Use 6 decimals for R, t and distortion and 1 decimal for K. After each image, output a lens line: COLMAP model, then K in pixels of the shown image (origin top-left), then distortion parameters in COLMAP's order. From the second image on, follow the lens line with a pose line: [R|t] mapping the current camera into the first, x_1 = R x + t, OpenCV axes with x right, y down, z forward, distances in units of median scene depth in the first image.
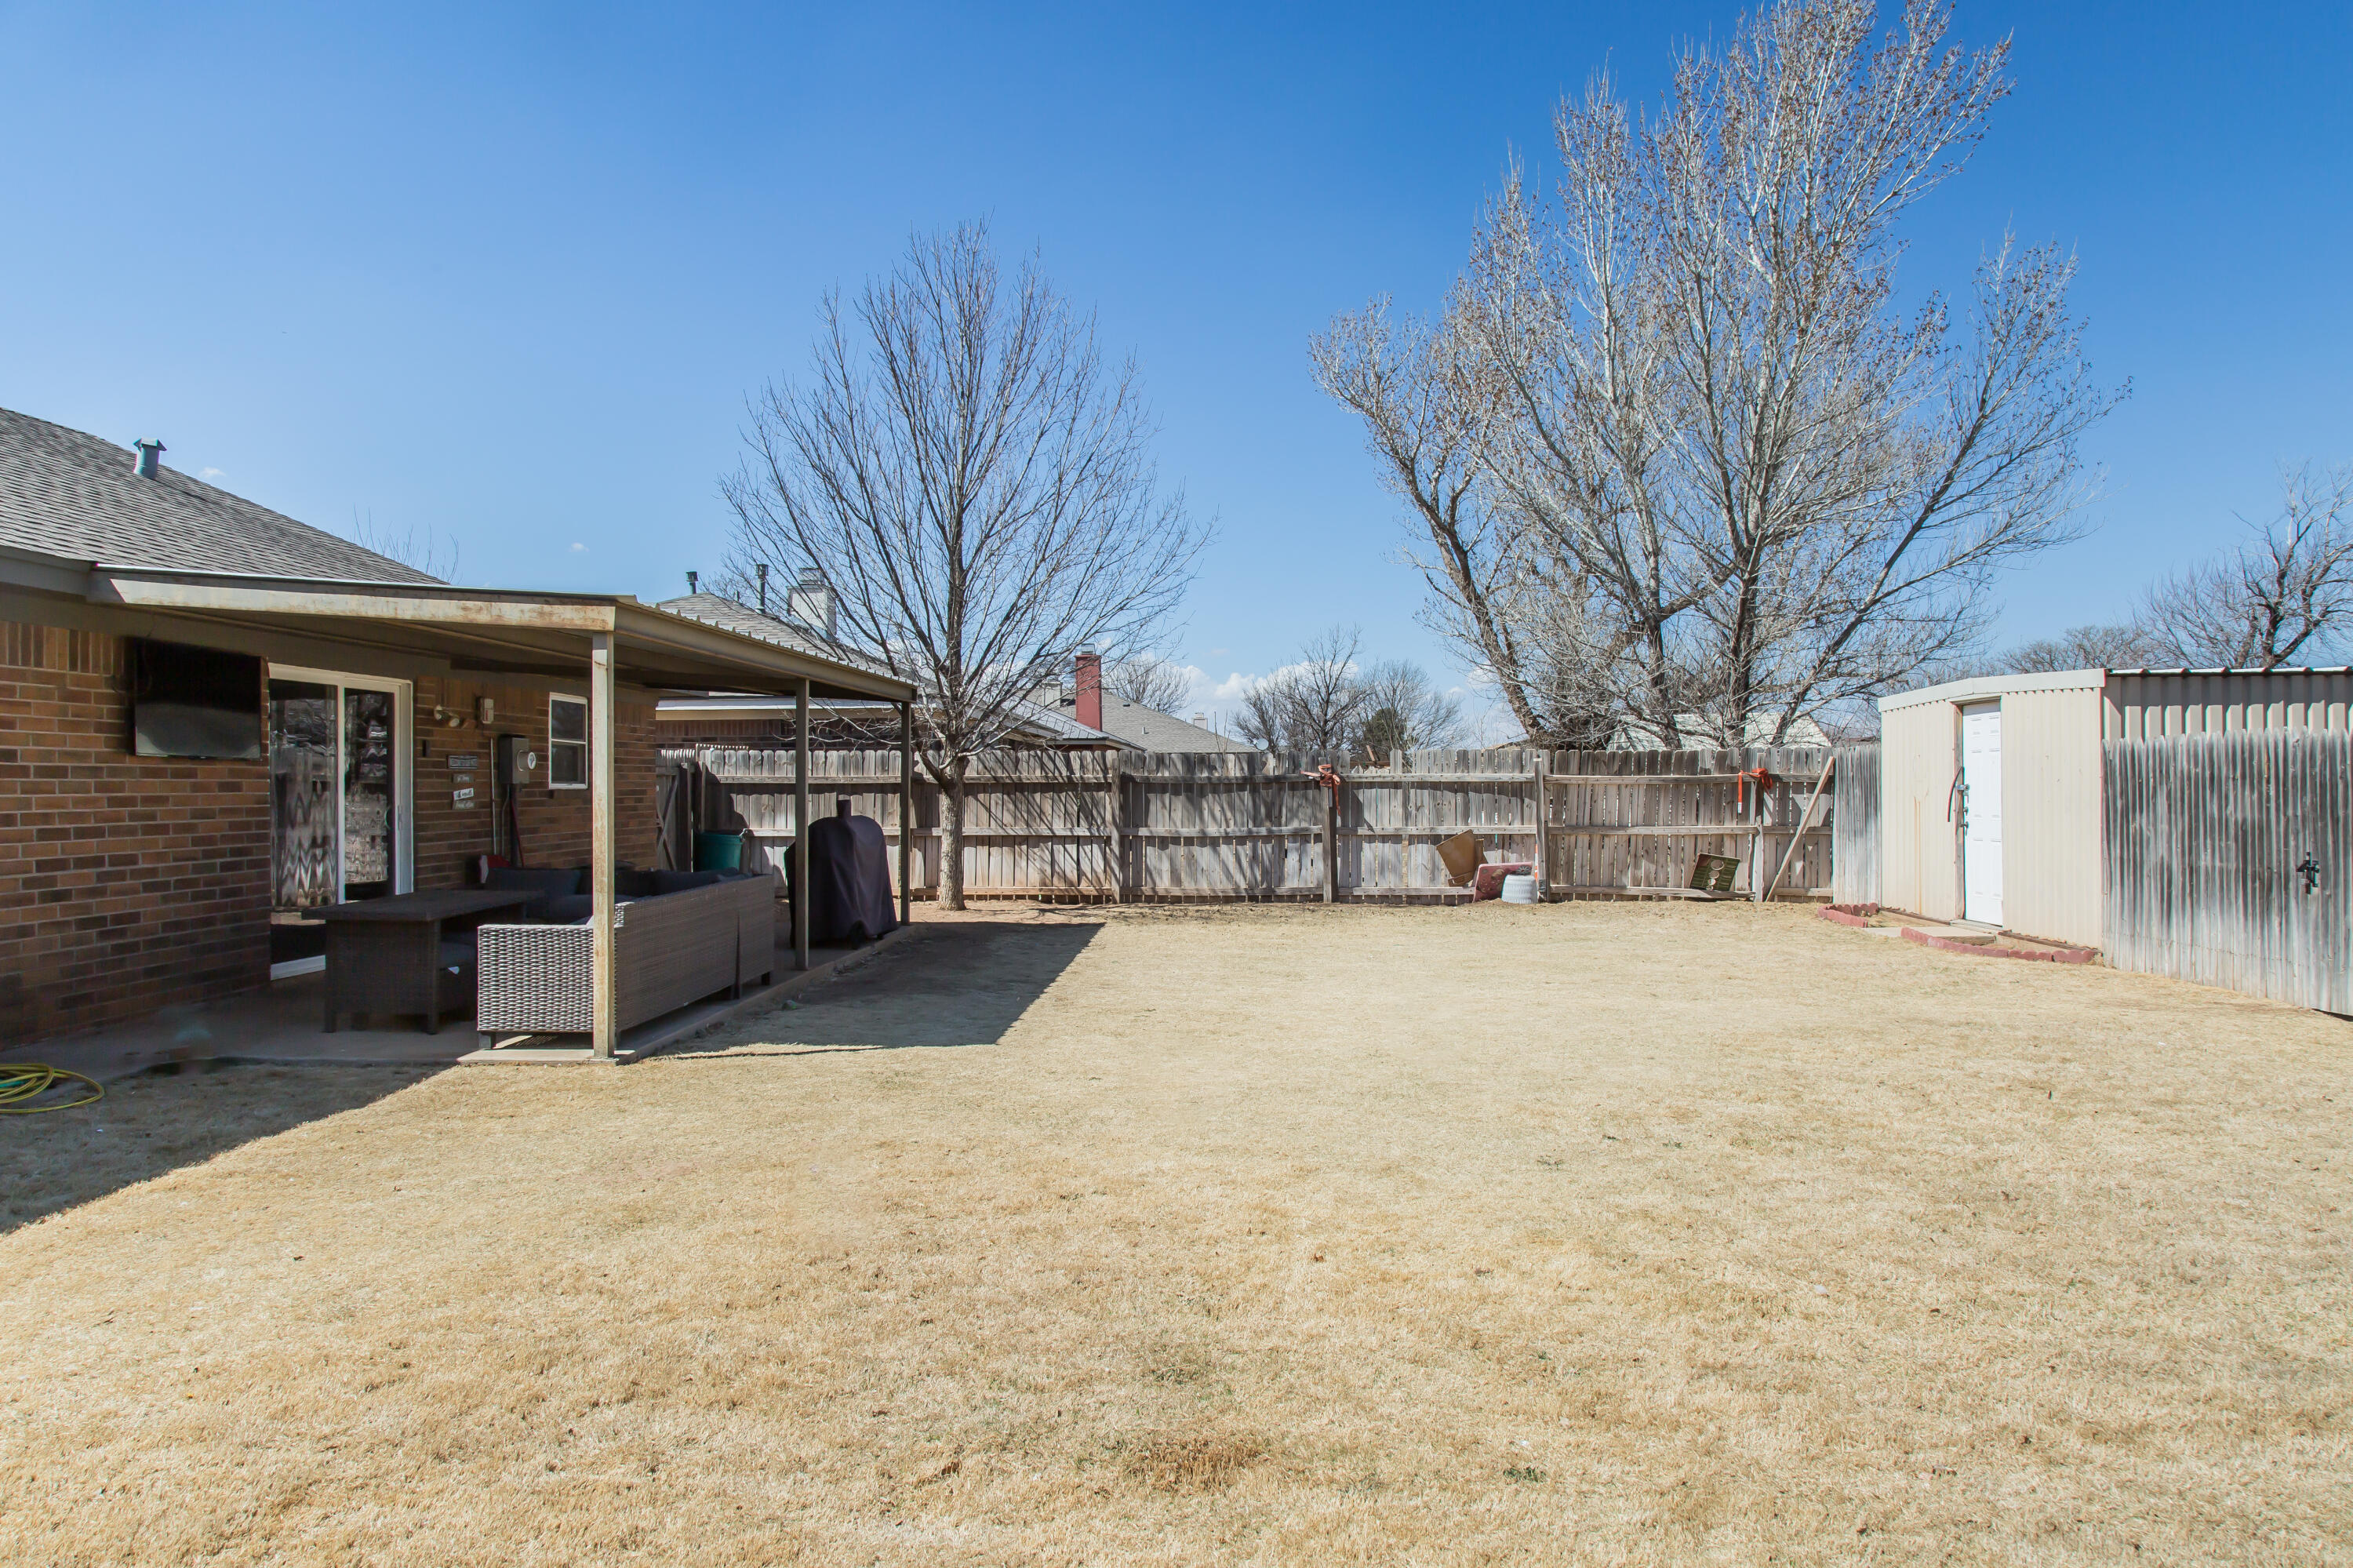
lens RADIAL K [[1627.7, 0, 1176.5], [0, 1627.7, 784.0], [0, 0, 1]] dist [0.023823, -0.000235]
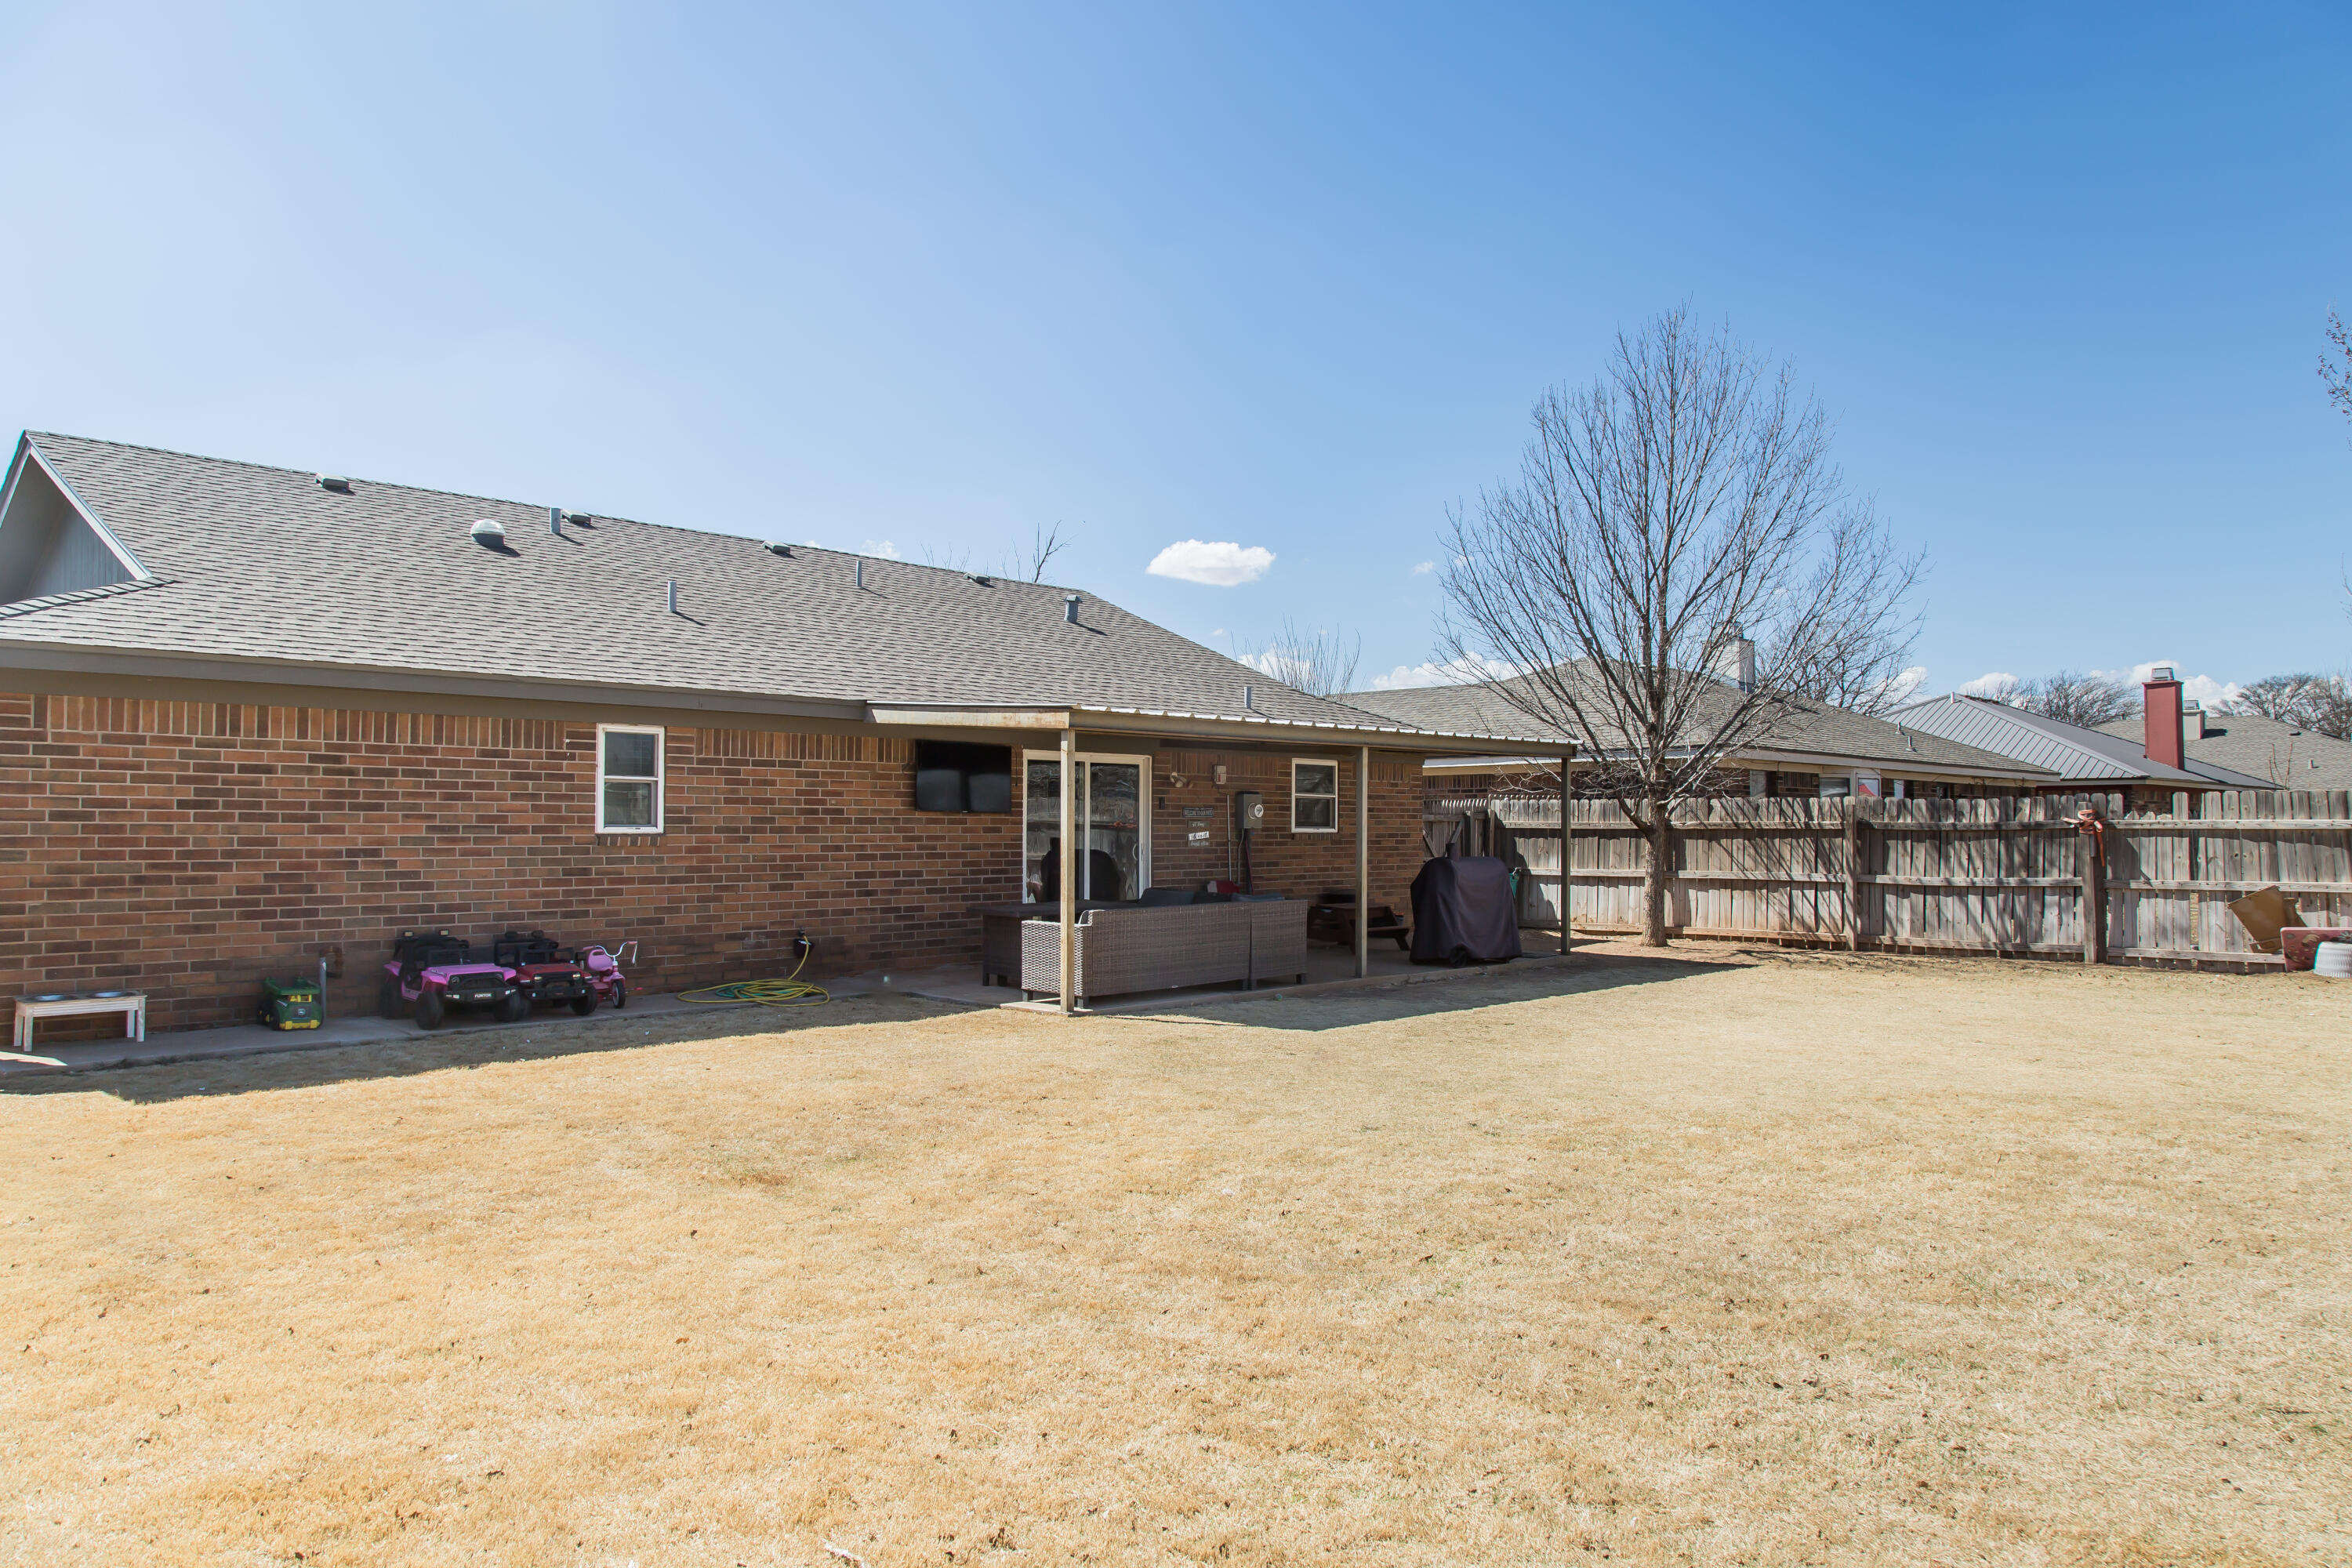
lens RADIAL K [[1632.1, 0, 1147.0], [0, 1632.1, 787.2], [0, 0, 1]] dist [0.001589, -0.000099]
pose [[0.725464, -0.013762, -0.688123, 0.337736], [-0.003204, 0.999722, -0.023371, -0.001773], [0.688253, 0.019160, 0.725218, -0.018656]]
